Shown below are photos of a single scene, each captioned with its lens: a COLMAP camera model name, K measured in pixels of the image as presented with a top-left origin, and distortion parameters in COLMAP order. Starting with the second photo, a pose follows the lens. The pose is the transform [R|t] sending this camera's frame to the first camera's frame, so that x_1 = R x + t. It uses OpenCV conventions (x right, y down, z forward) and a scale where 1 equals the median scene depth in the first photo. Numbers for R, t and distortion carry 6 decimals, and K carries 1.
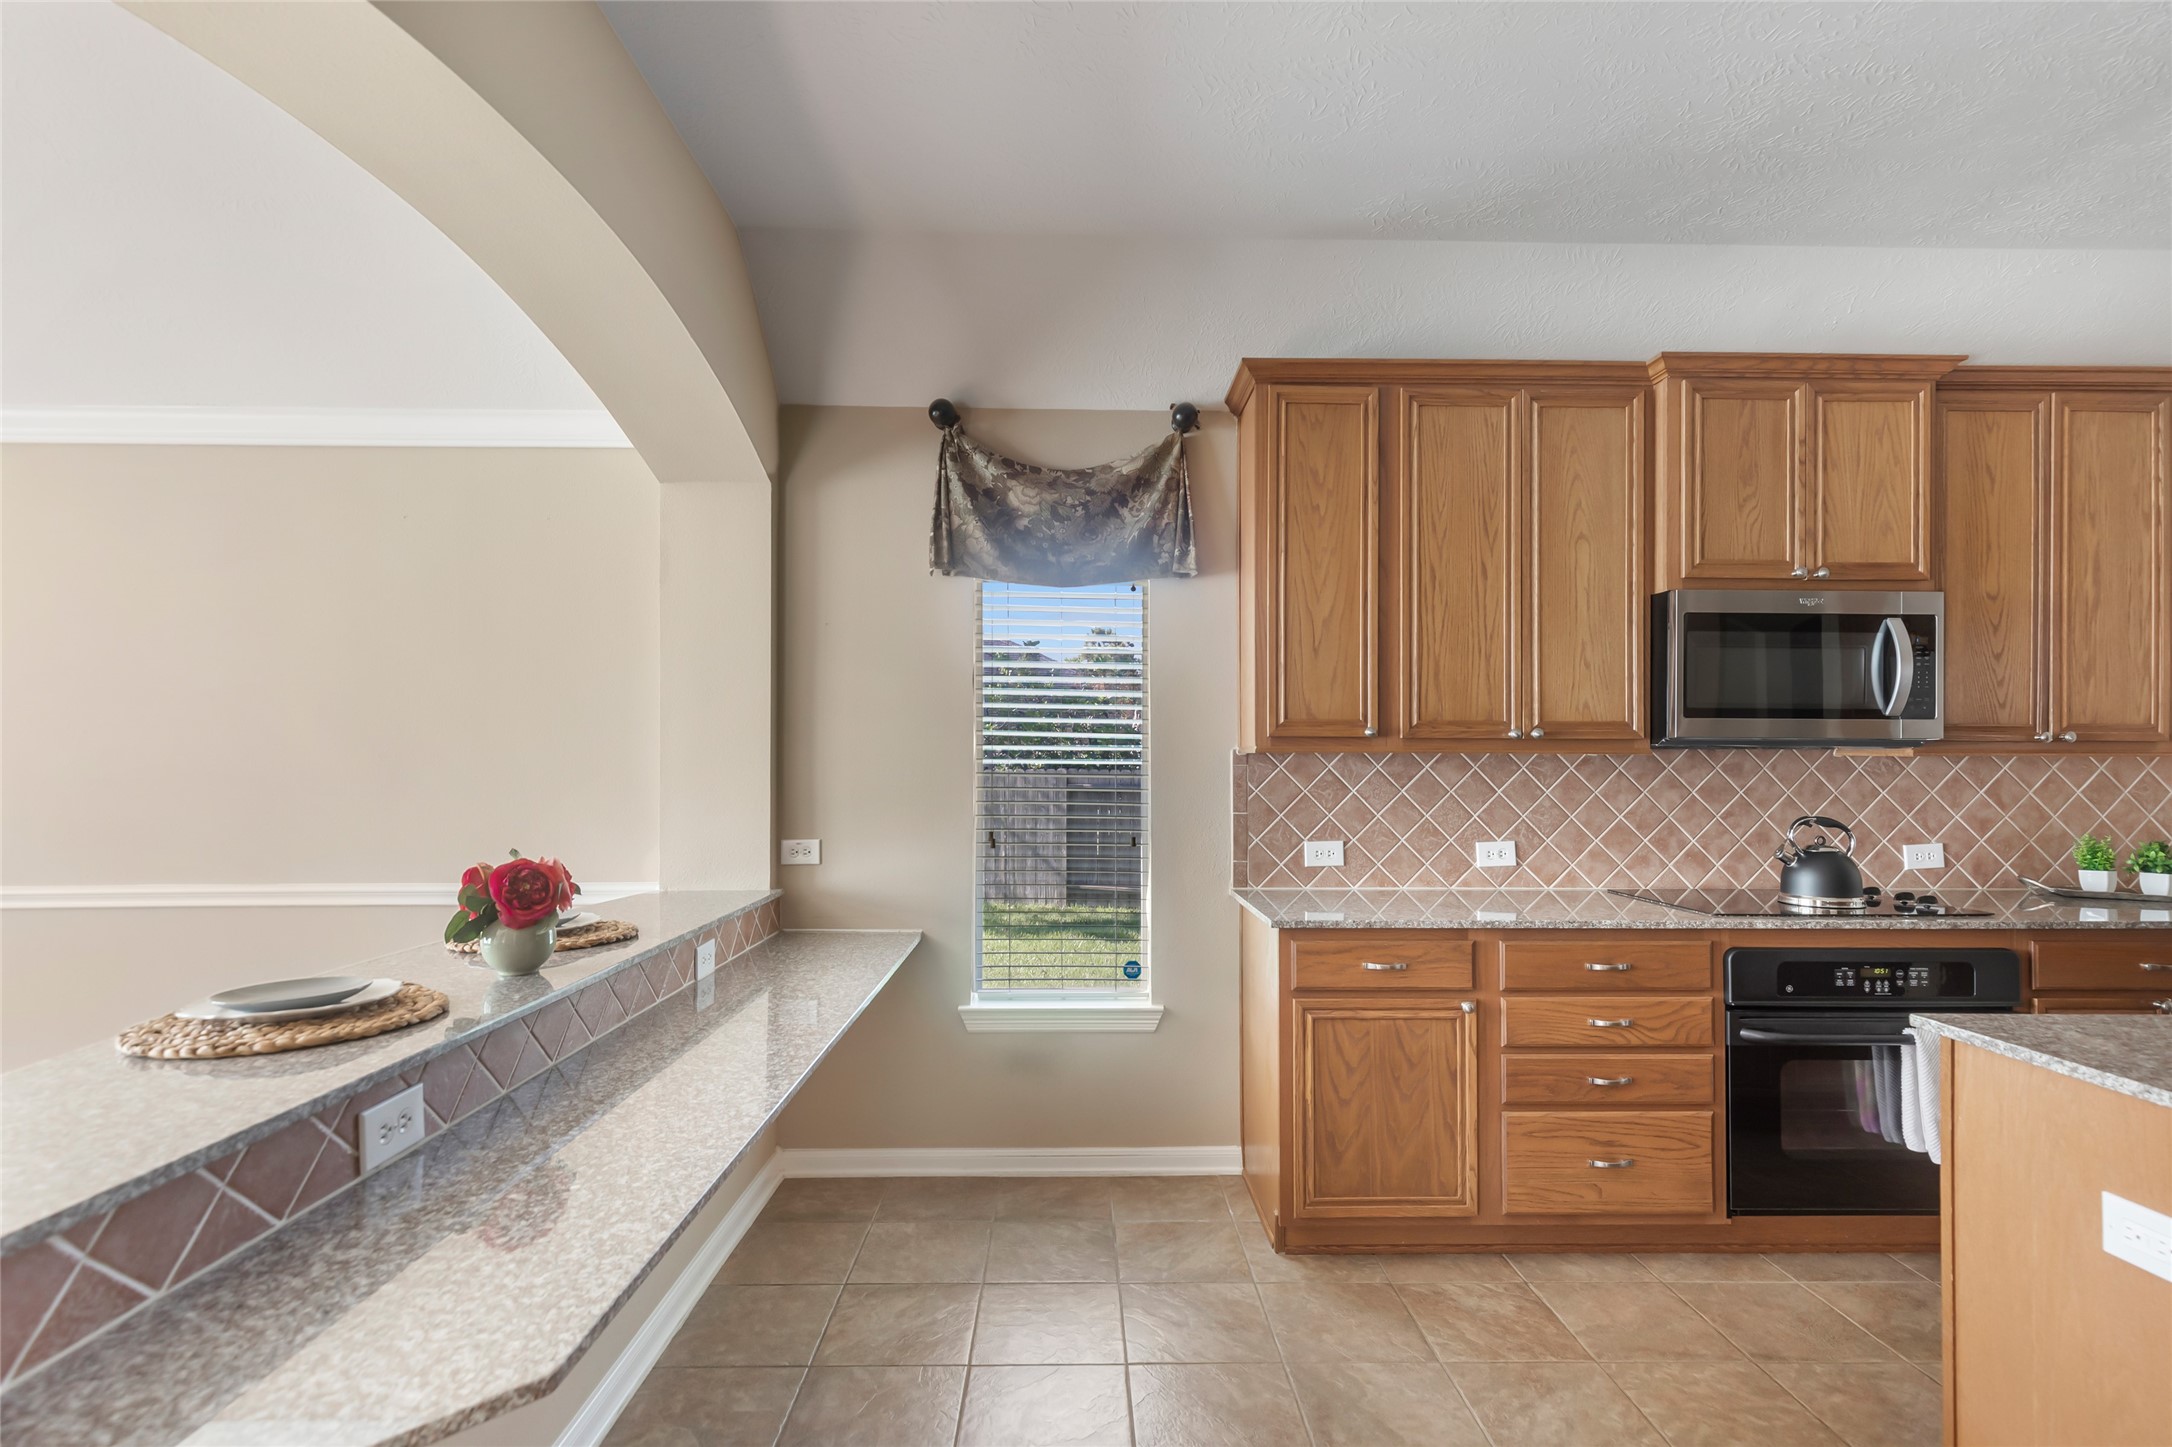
lens RADIAL K [[1007.2, 0, 1091.8], [0, 1007.2, 748.2], [0, 0, 1]] dist [0.004091, -0.000074]
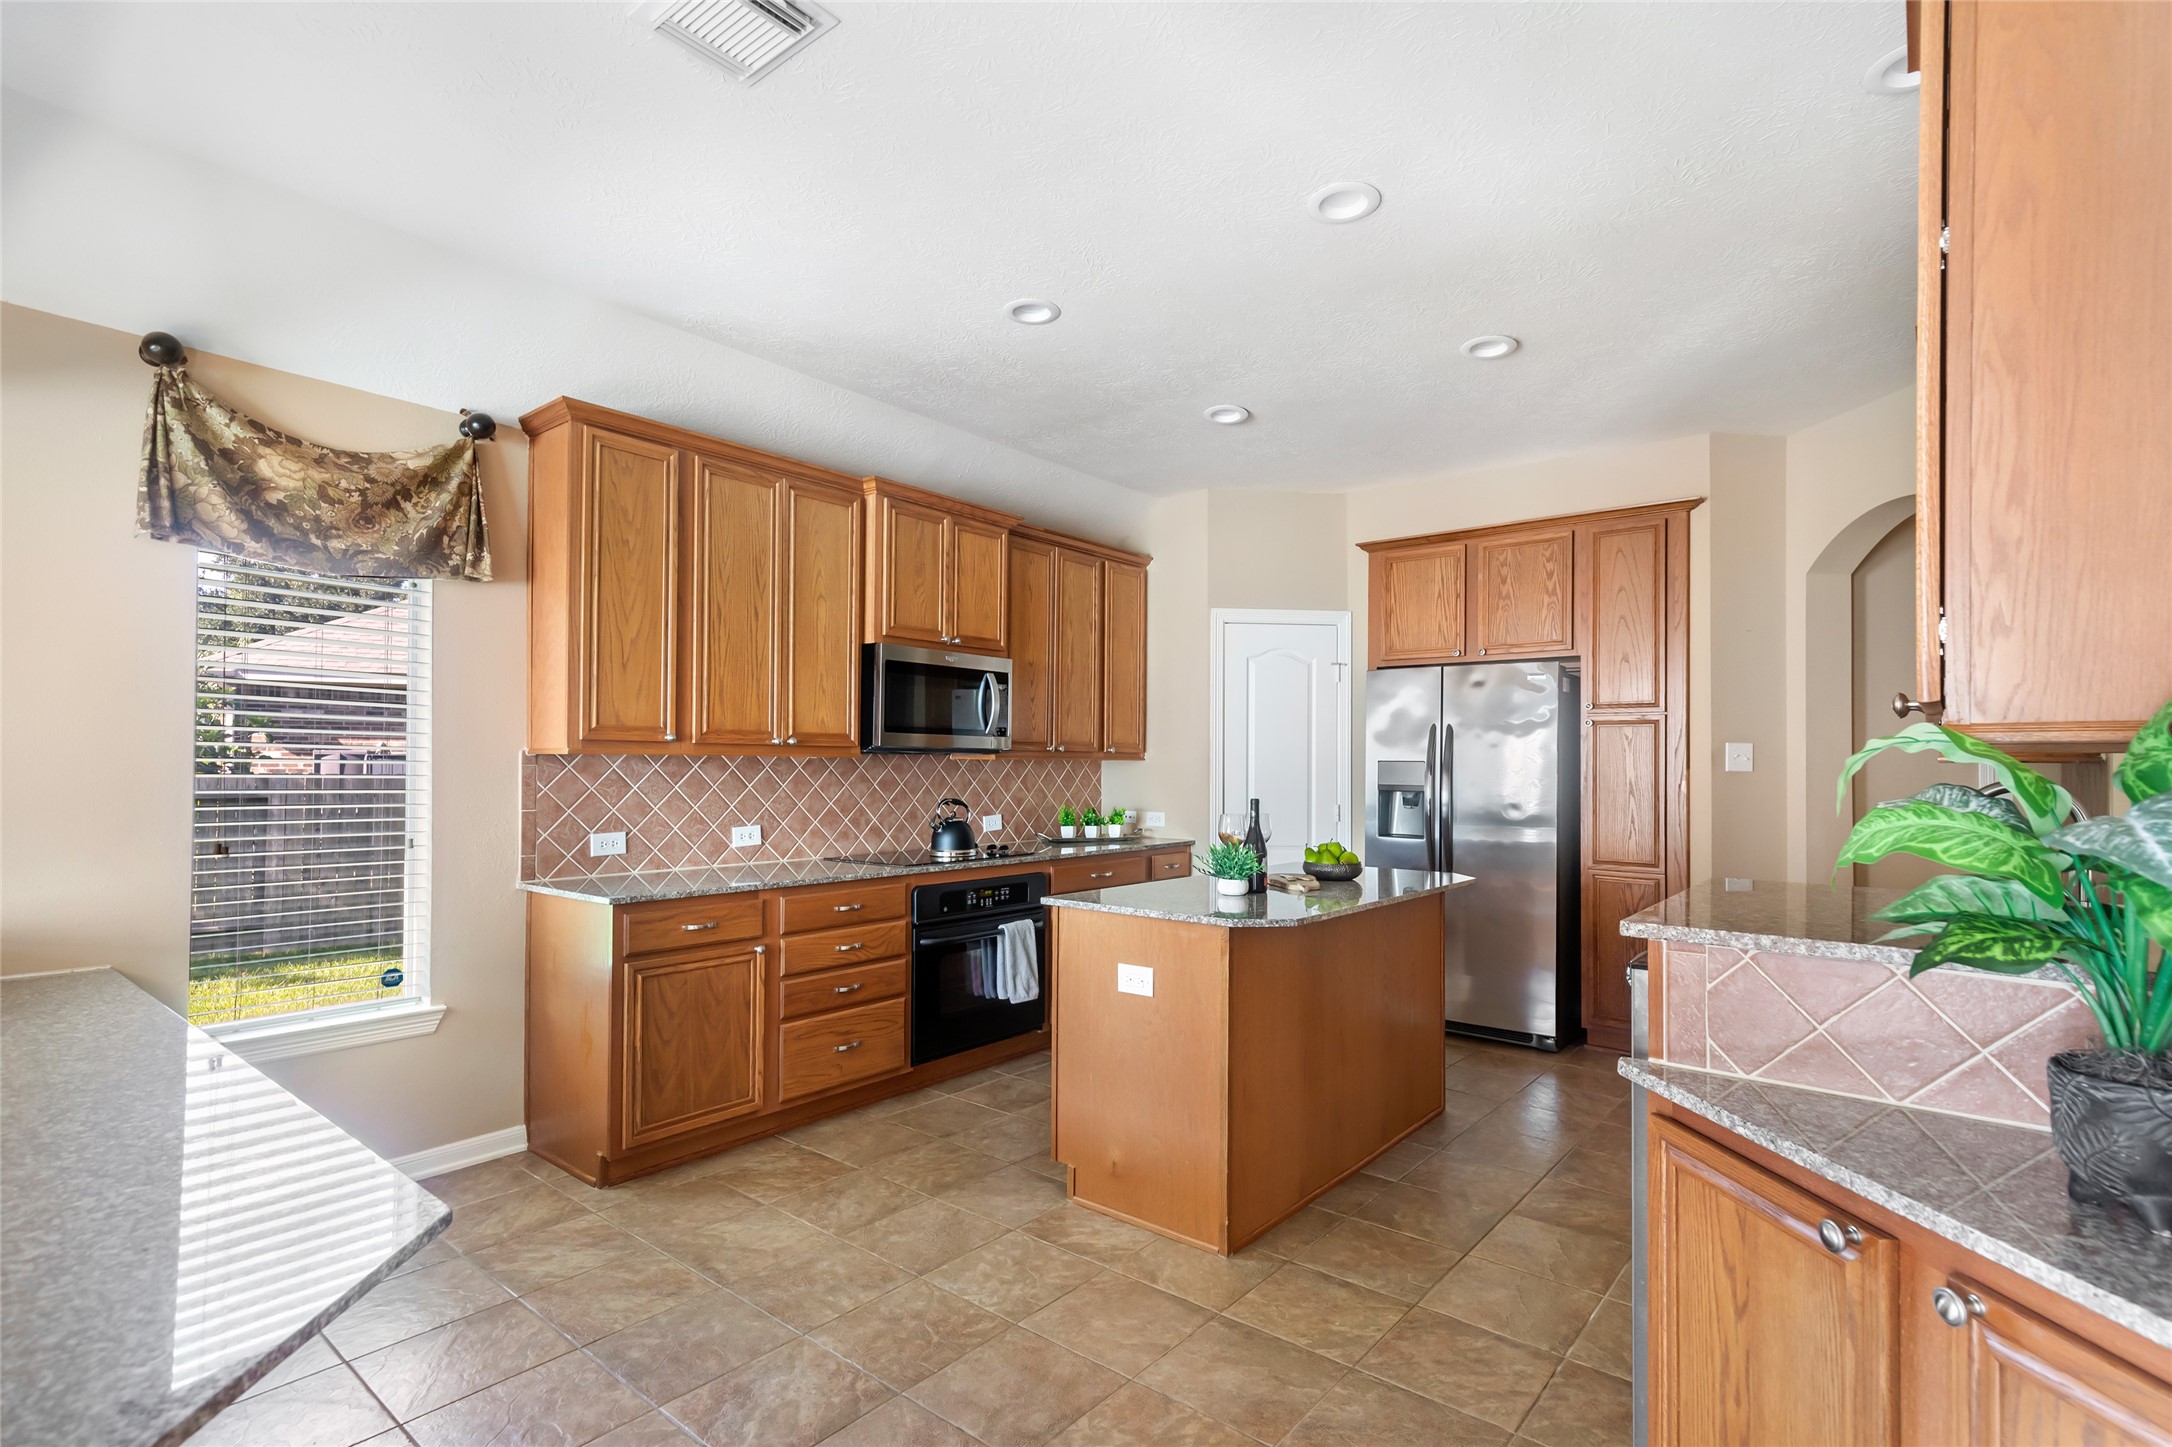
lens RADIAL K [[1007.2, 0, 1091.8], [0, 1007.2, 748.2], [0, 0, 1]] dist [0.004091, -0.000074]
pose [[0.650180, 0.013132, 0.759667, -0.303245], [-0.011286, 0.999907, -0.007626, 0.000327], [-0.759697, -0.003615, 0.650268, -0.156353]]
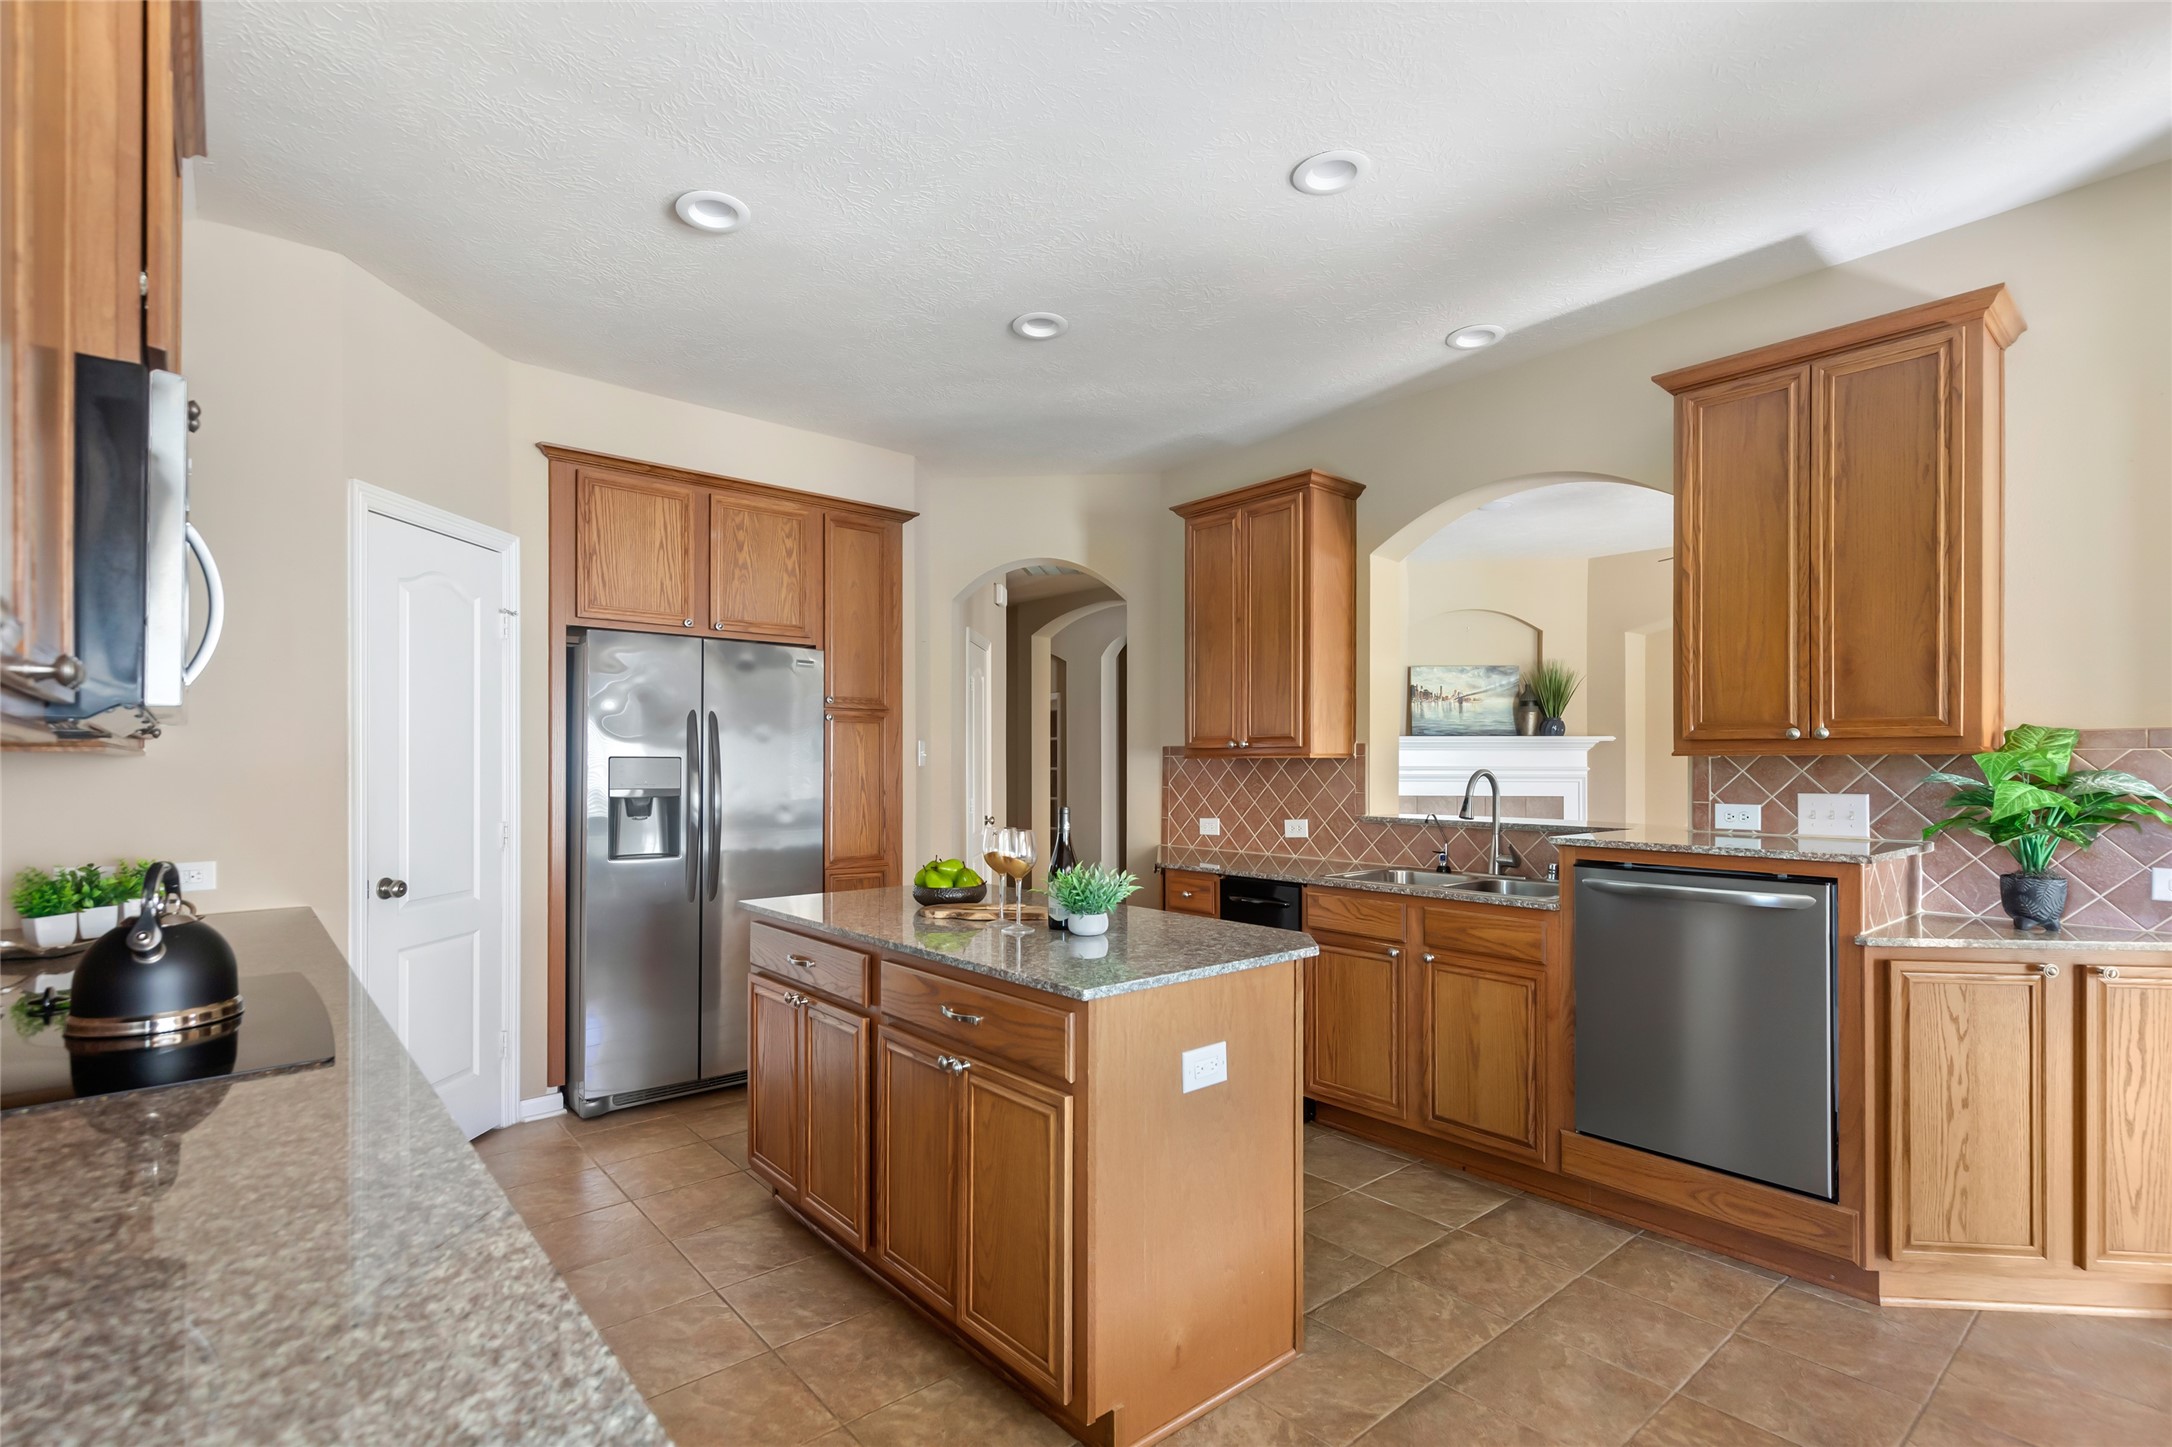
lens RADIAL K [[1028.6, 0, 1058.2], [0, 1028.6, 764.2], [0, 0, 1]] dist [0.002374, -0.000005]
pose [[-0.625095, -0.001030, 0.780548, -0.017931], [-0.006826, 0.999968, -0.004147, 0.014055], [-0.780519, -0.007920, -0.625082, 0.962041]]
